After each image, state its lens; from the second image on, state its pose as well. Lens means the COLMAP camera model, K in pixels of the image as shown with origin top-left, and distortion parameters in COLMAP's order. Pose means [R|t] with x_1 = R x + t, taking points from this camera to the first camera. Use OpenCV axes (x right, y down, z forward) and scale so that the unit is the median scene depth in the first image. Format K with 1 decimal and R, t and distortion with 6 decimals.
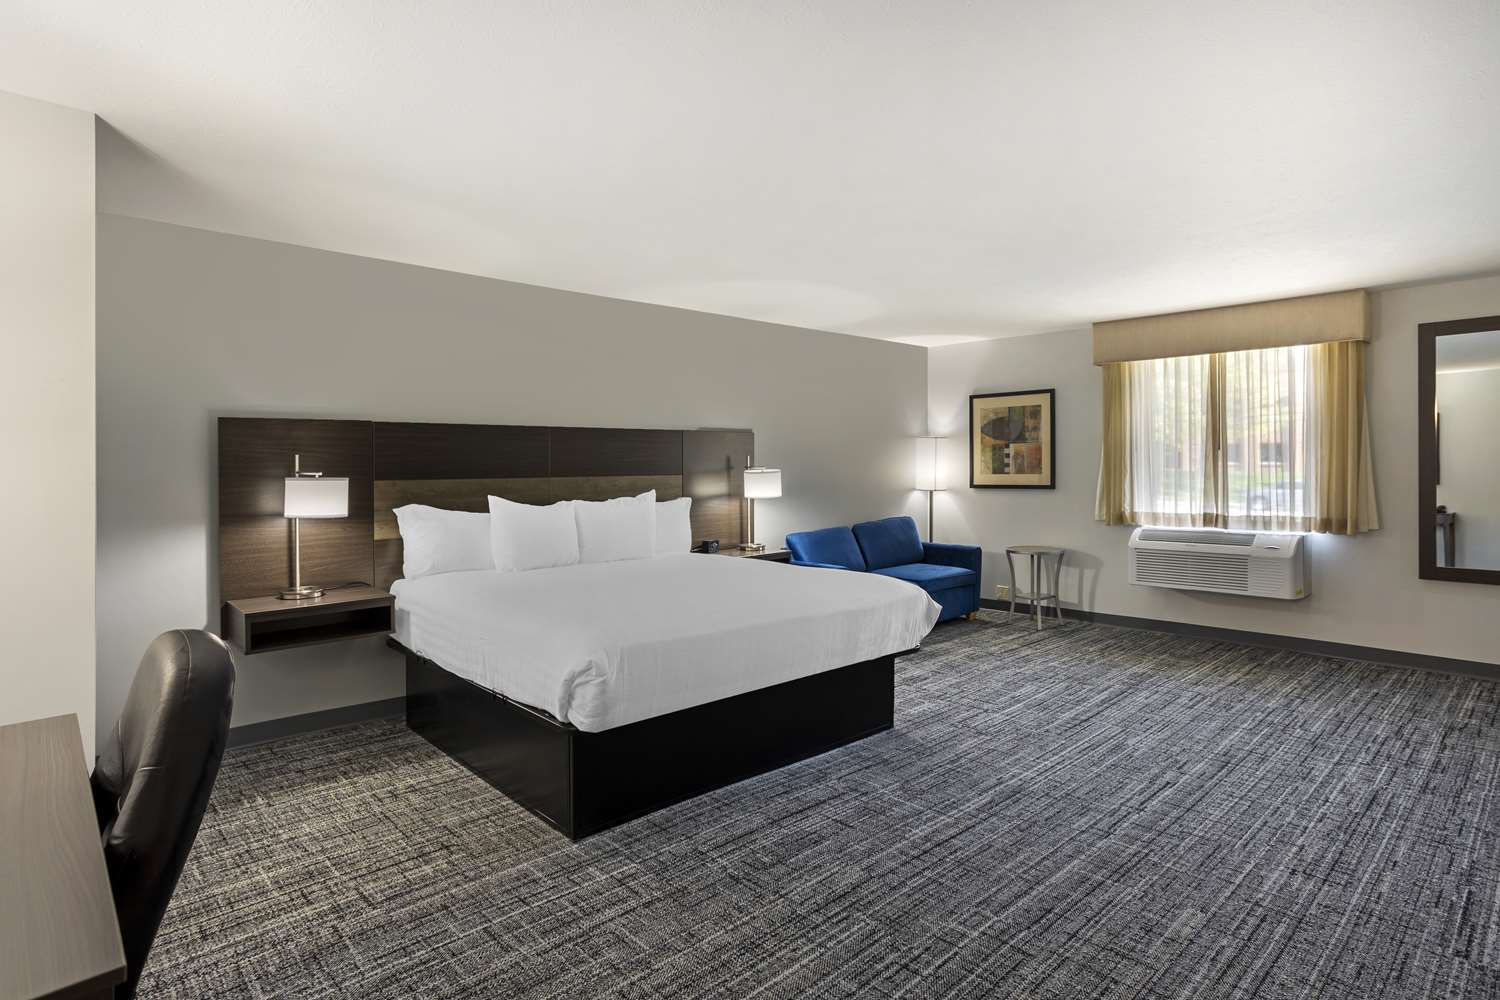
lens RADIAL K [[748.1, 0, 724.9], [0, 748.1, 469.2], [0, 0, 1]] dist [-0.002542, 0.001398]
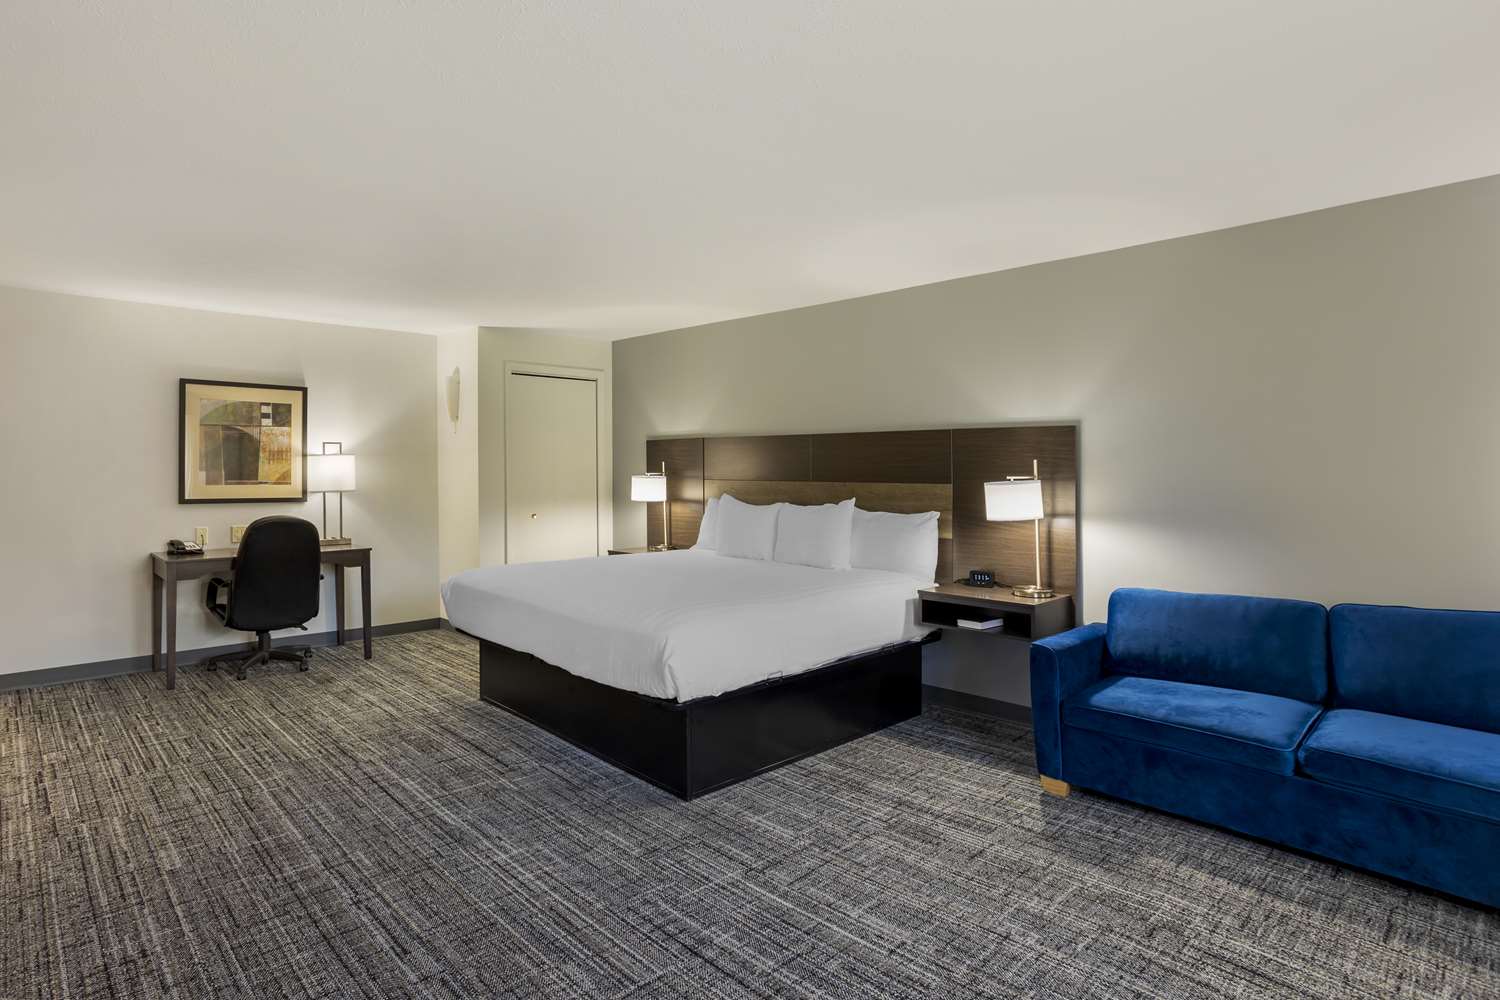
lens RADIAL K [[748.1, 0, 724.9], [0, 748.1, 469.2], [0, 0, 1]] dist [-0.002542, 0.001398]
pose [[0.052880, -0.003882, -0.998593, 1.369393], [-0.003026, 0.999987, -0.004048, -0.003557], [0.998596, 0.003235, 0.052868, 1.344219]]
